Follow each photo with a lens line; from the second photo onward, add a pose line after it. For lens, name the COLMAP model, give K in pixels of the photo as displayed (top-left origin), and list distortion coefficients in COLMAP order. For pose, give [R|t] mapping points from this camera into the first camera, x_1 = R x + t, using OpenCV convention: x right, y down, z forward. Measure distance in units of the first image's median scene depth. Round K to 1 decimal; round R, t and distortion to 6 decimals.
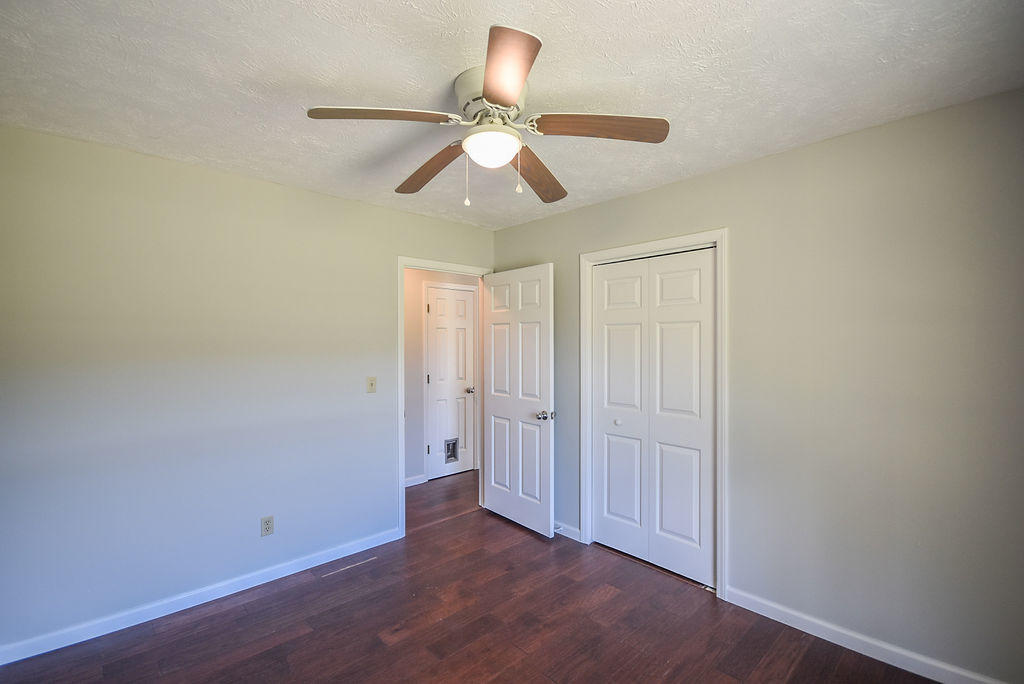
lens RADIAL K [[454.2, 0, 512.0], [0, 454.2, 342.0], [0, 0, 1]] dist [0.011161, -0.012578]
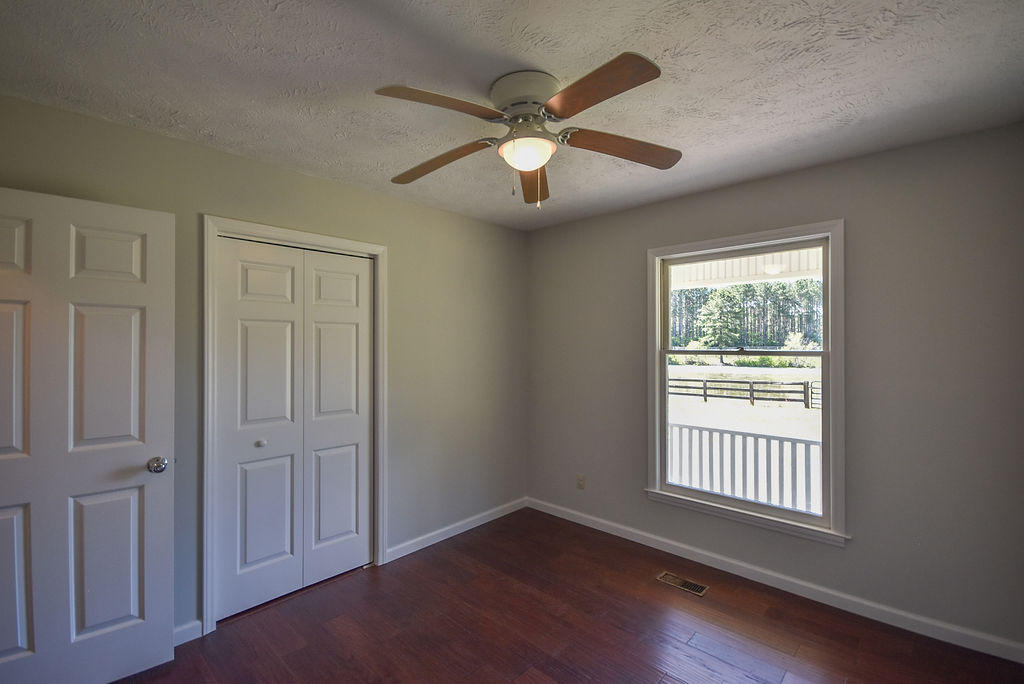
lens RADIAL K [[454.2, 0, 512.0], [0, 454.2, 342.0], [0, 0, 1]] dist [0.011161, -0.012578]
pose [[-0.064142, 0.007163, 0.997915, -0.549722], [-0.000788, 0.999974, -0.007229, 0.004344], [-0.997941, -0.001250, -0.064134, 0.569571]]
